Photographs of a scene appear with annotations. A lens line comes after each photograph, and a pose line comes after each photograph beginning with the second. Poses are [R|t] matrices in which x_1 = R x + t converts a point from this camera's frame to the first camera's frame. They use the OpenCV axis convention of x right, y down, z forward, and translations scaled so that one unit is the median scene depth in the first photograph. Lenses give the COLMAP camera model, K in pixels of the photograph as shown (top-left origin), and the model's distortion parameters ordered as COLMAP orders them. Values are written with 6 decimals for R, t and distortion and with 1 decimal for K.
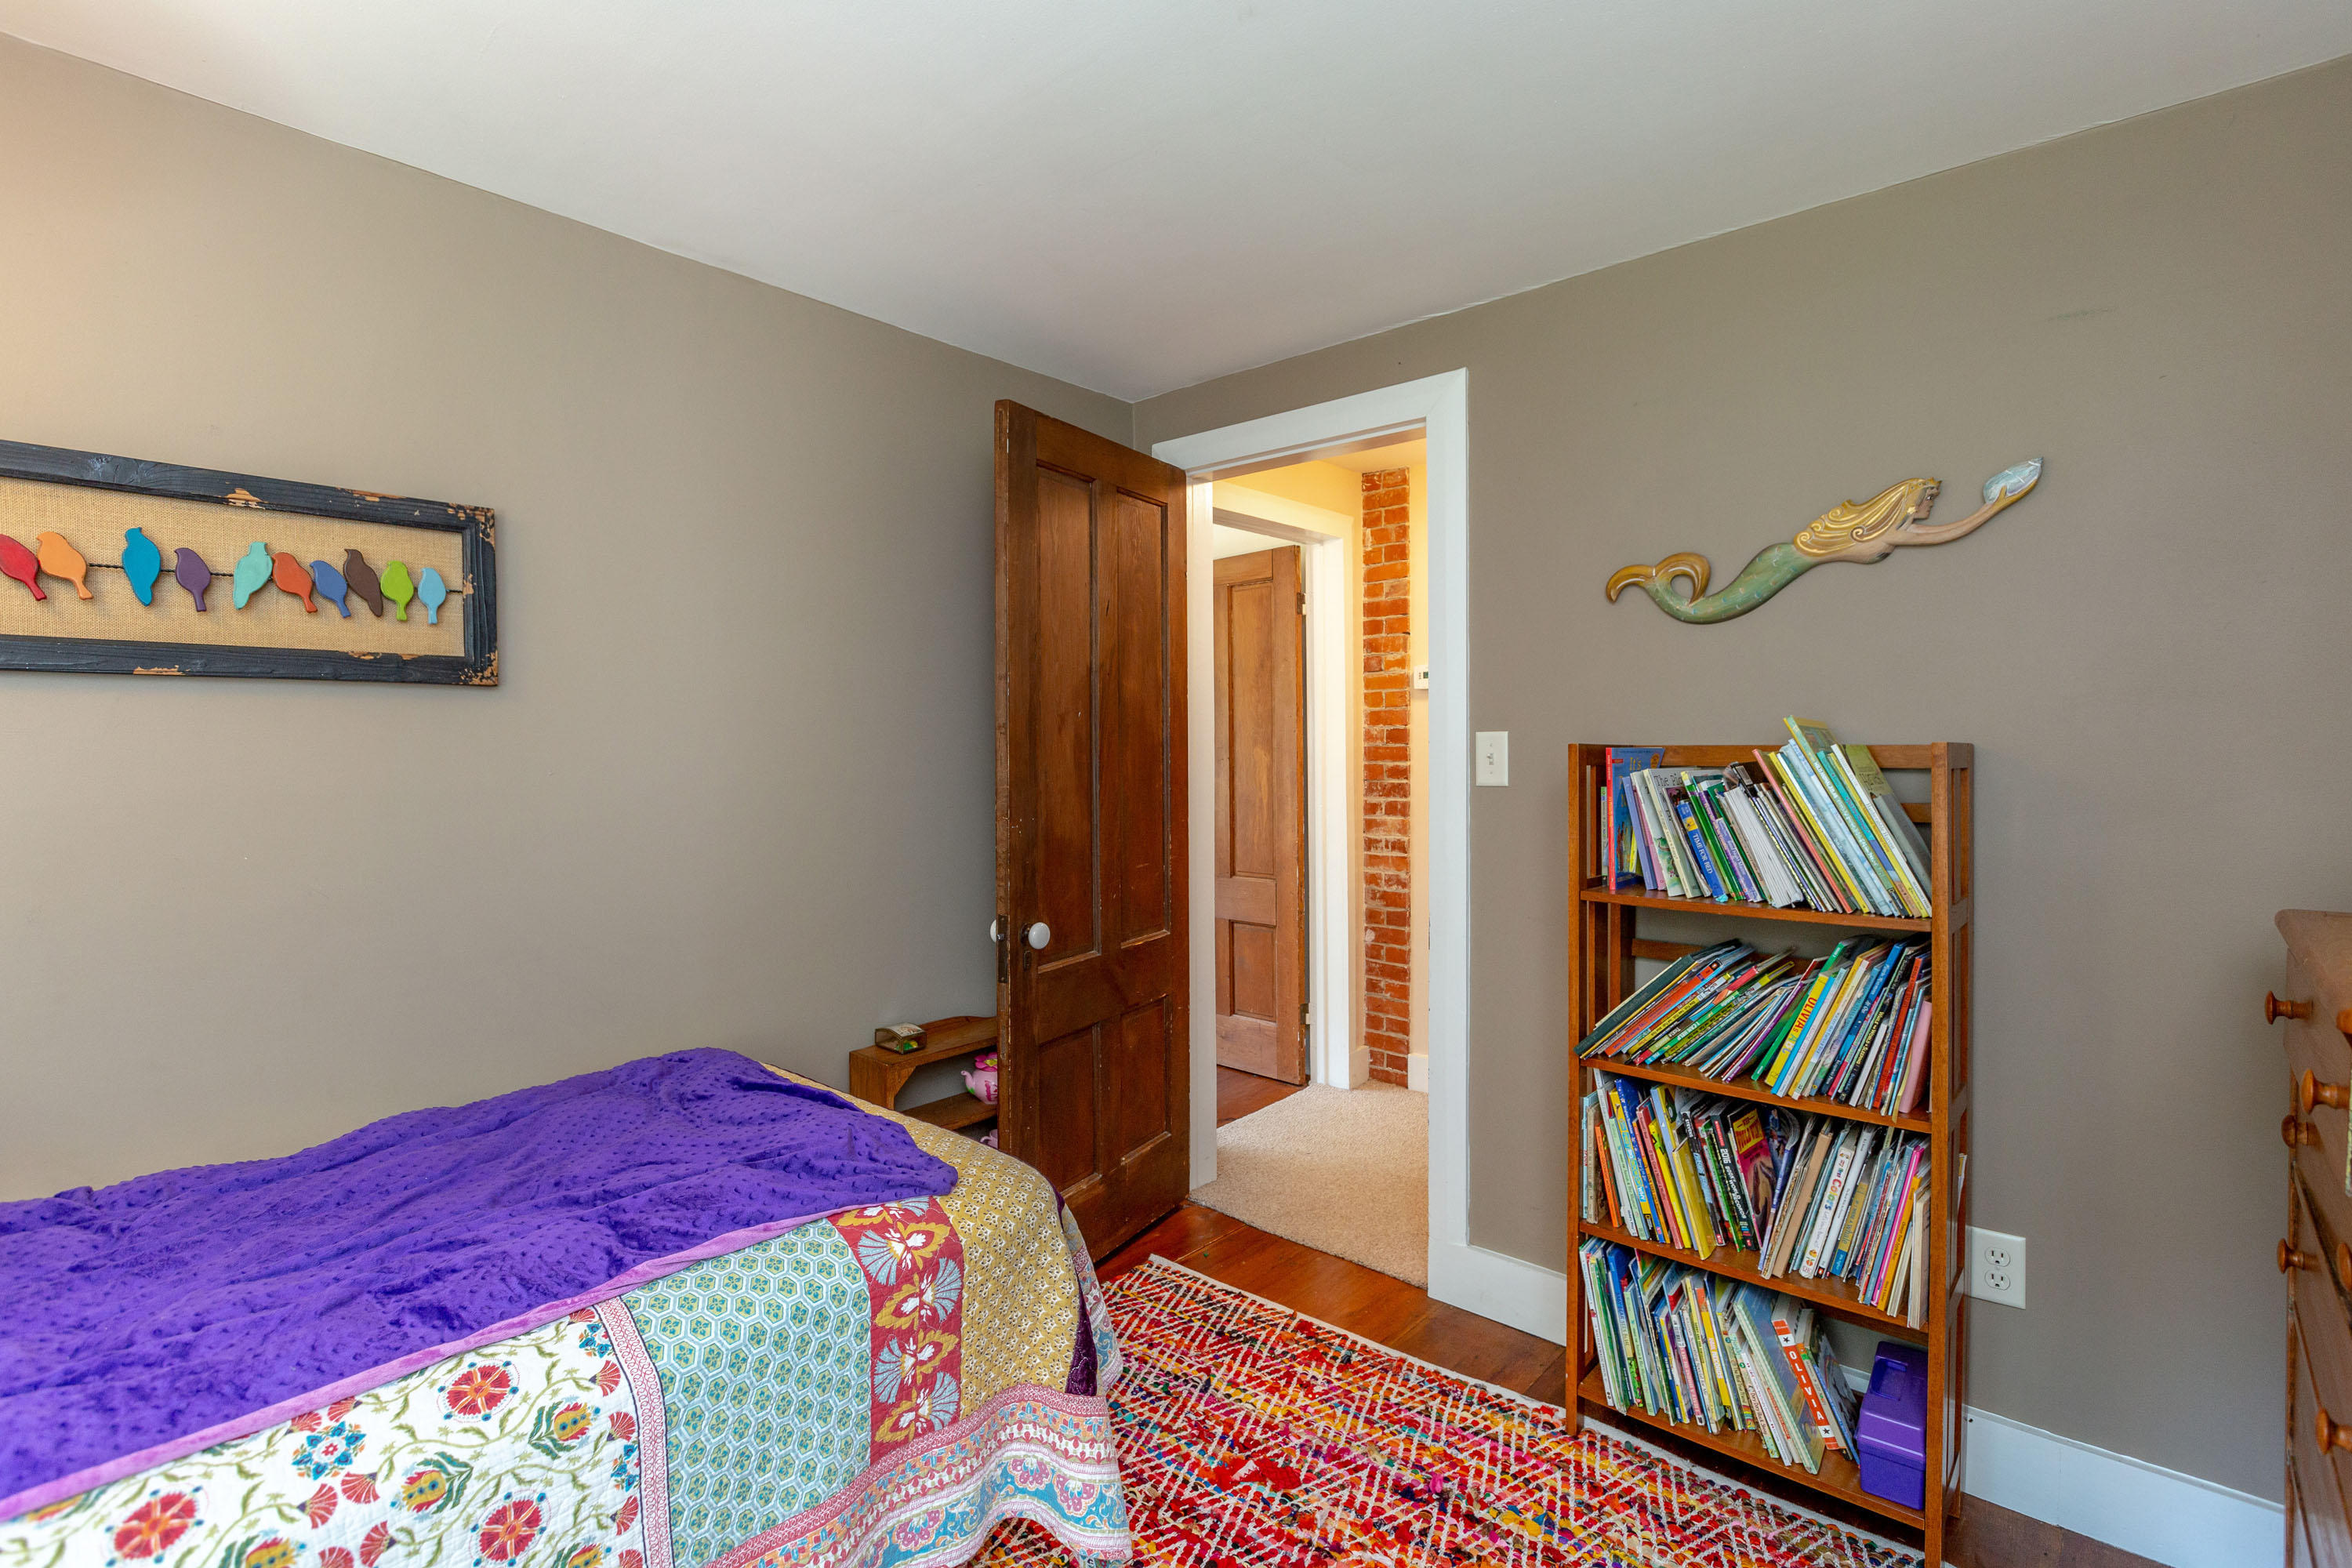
lens RADIAL K [[1115.6, 0, 1171.9], [0, 1115.6, 773.0], [0, 0, 1]] dist [0.001398, 0.000211]
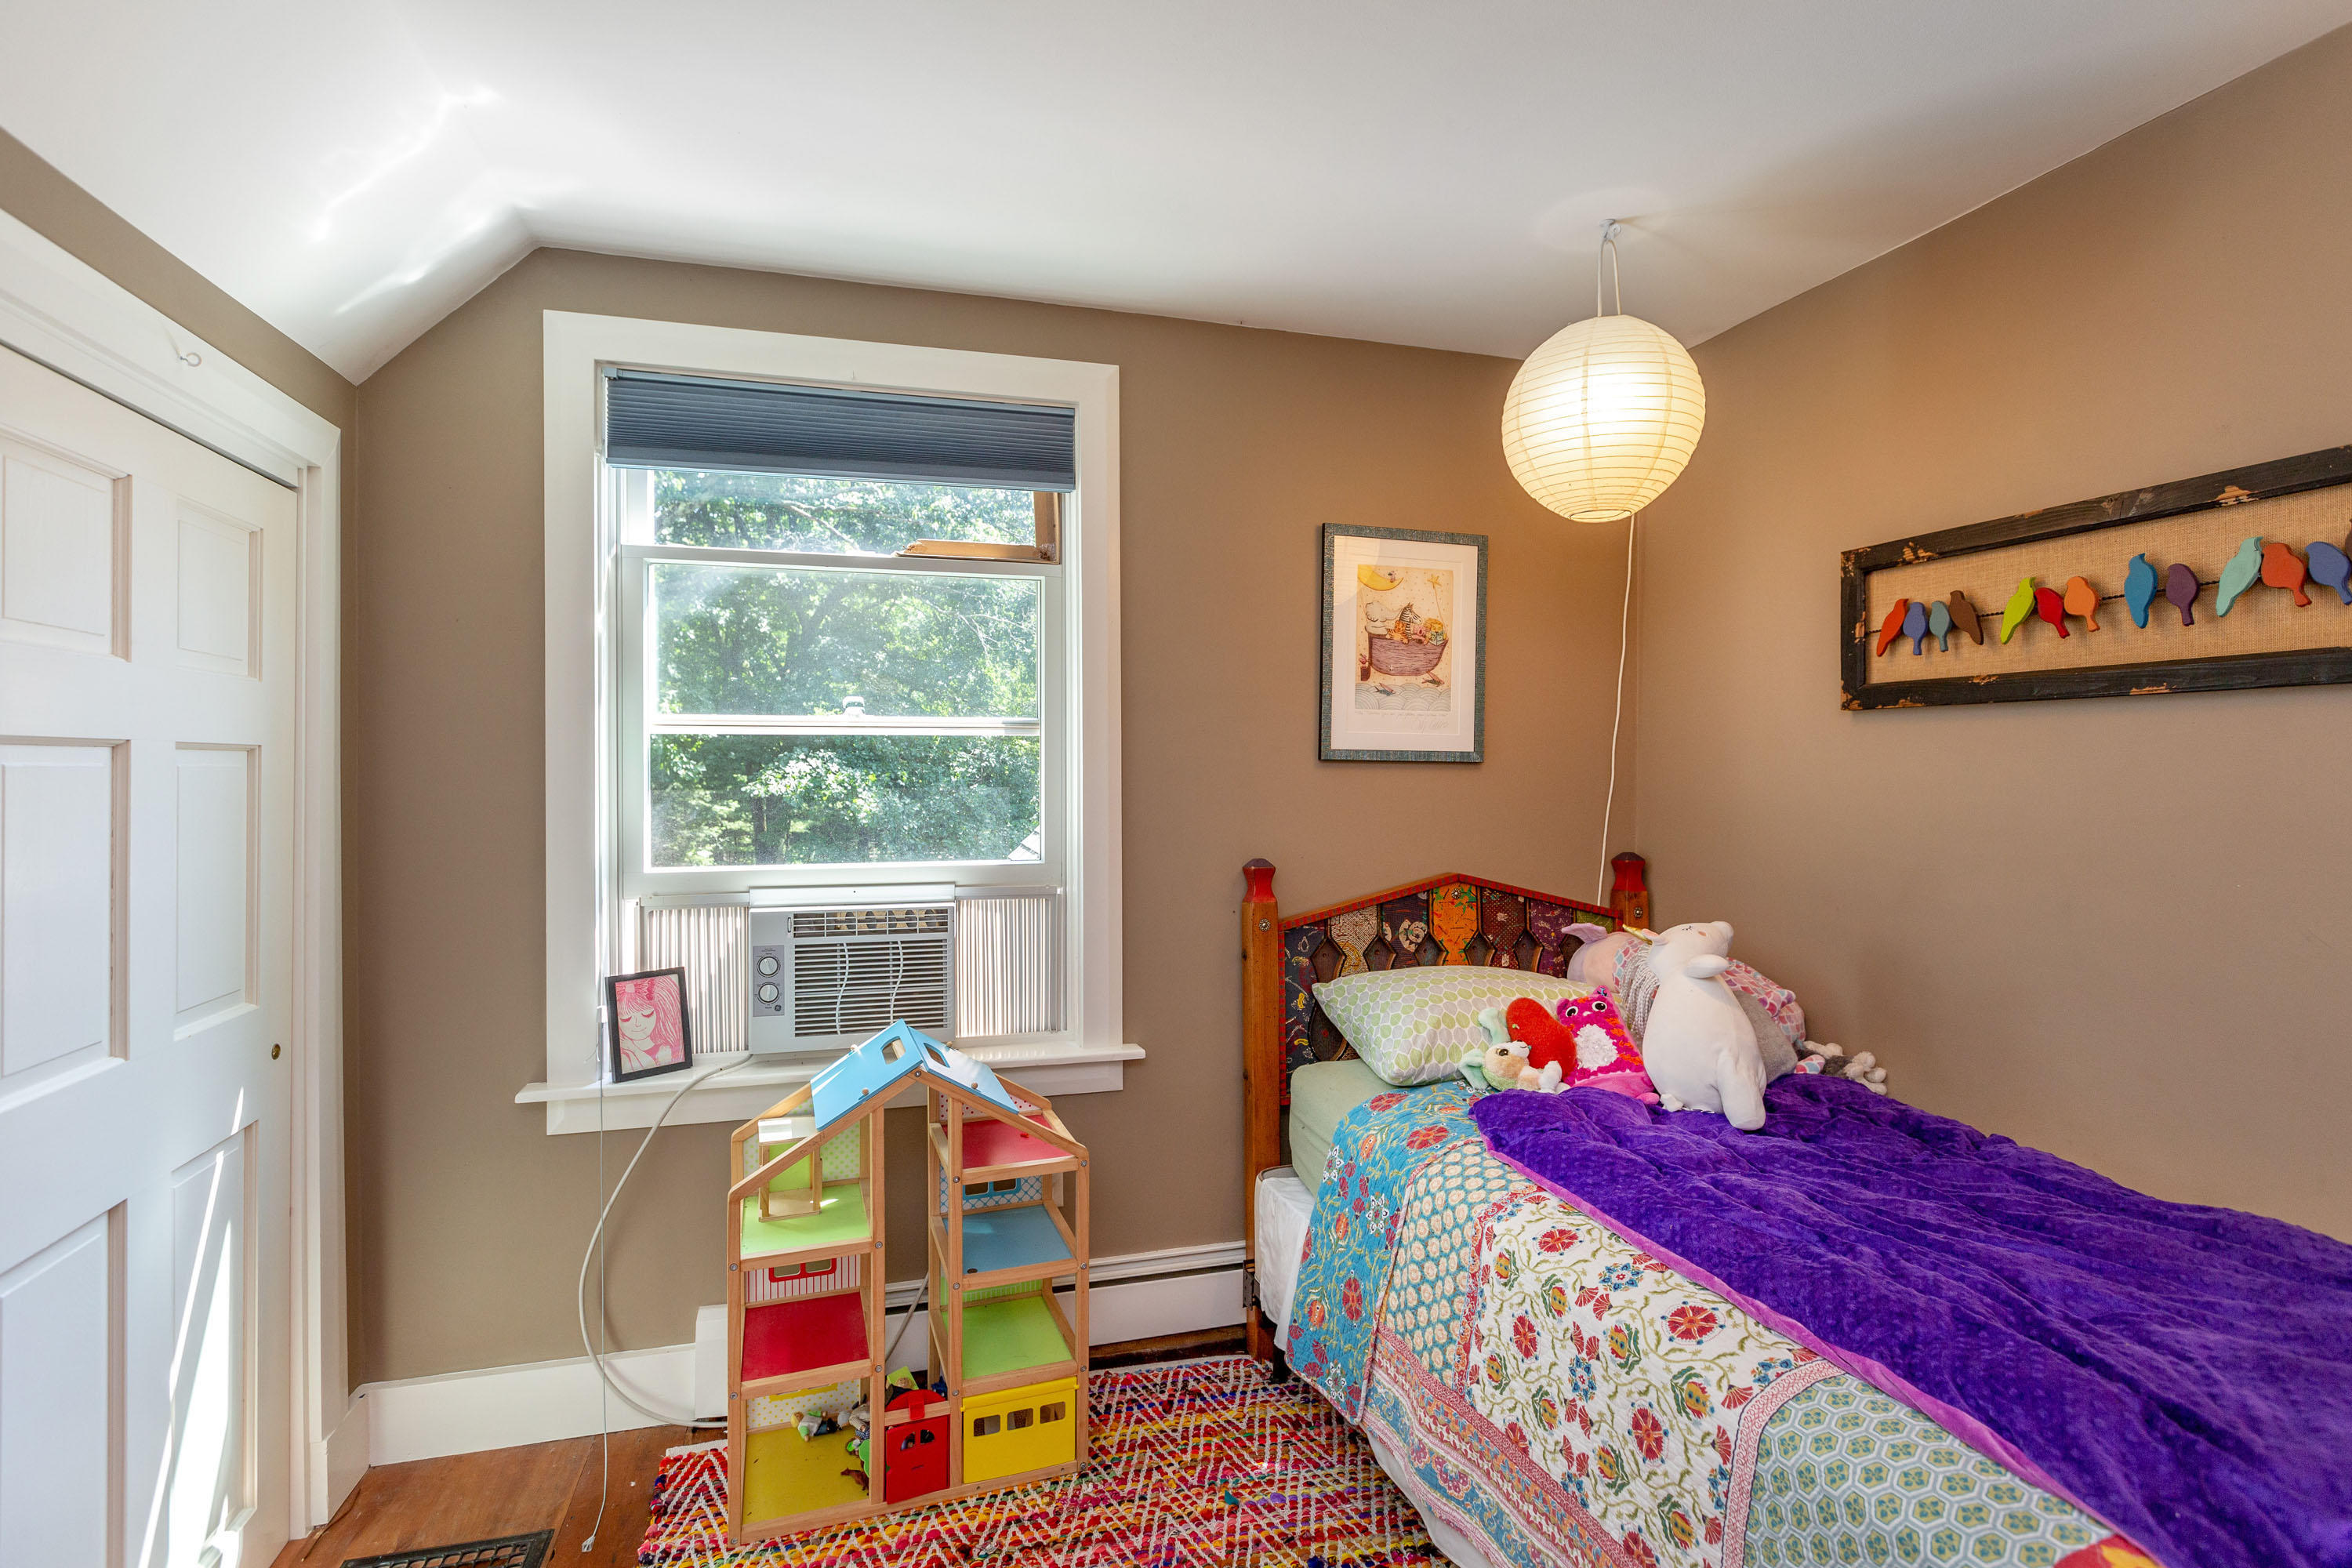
lens RADIAL K [[1115.6, 0, 1174.5], [0, 1115.6, 772.6], [0, 0, 1]] dist [0.001398, 0.000211]
pose [[-0.548241, 0.006635, -0.836294, 0.603397], [-0.016594, 0.999685, 0.018810, -0.027979], [0.836156, 0.024190, -0.547959, 1.111447]]
